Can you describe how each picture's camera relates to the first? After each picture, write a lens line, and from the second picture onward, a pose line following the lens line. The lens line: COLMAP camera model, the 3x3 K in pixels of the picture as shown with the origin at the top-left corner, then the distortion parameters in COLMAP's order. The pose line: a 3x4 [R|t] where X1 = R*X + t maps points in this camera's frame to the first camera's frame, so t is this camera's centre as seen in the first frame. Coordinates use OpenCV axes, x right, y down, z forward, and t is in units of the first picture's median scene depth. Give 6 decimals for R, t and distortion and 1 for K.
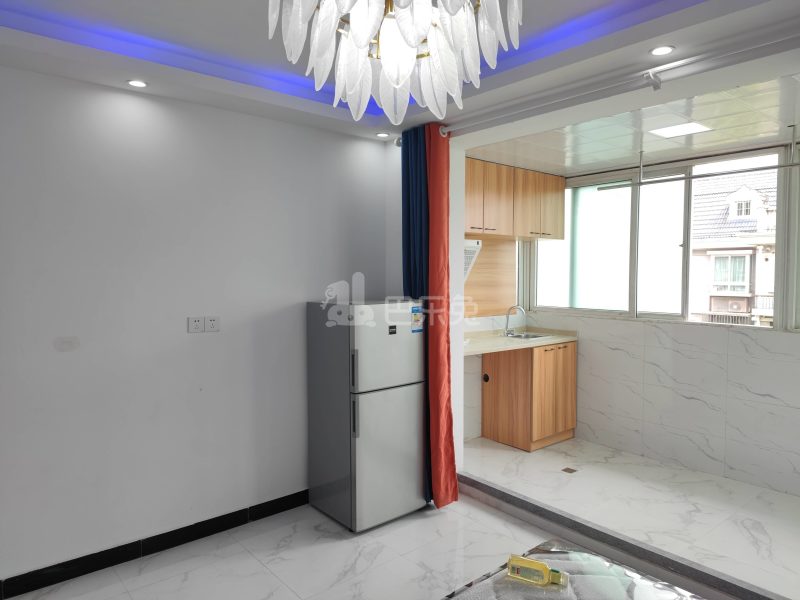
lens RADIAL K [[543.1, 0, 400.5], [0, 543.1, 306.5], [0, 0, 1]] dist [-0.003462, -0.002711]
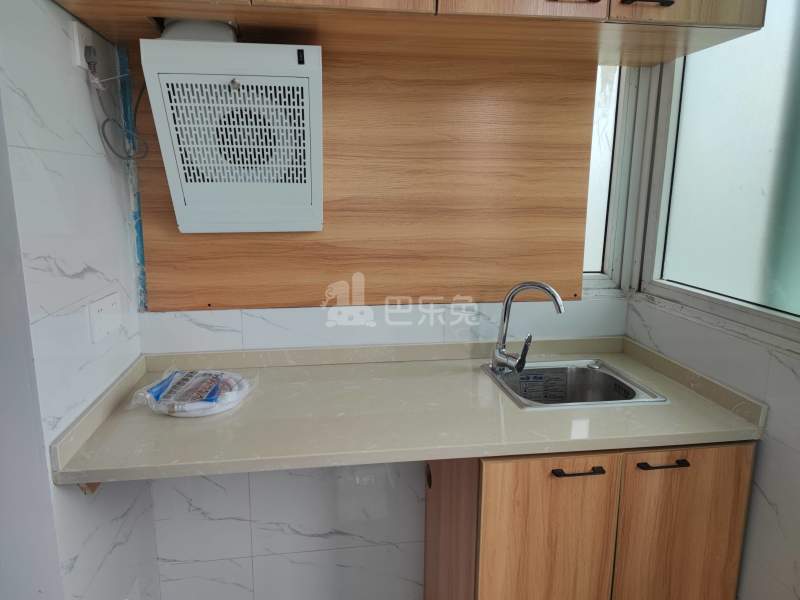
lens RADIAL K [[545.9, 0, 393.7], [0, 545.9, 294.6], [0, 0, 1]] dist [0.035659, -0.004020]
pose [[0.846165, 0.114931, -0.520380, 0.310908], [-0.035856, 0.986533, 0.159582, -0.040620], [0.531714, -0.116374, 0.838891, 0.707895]]
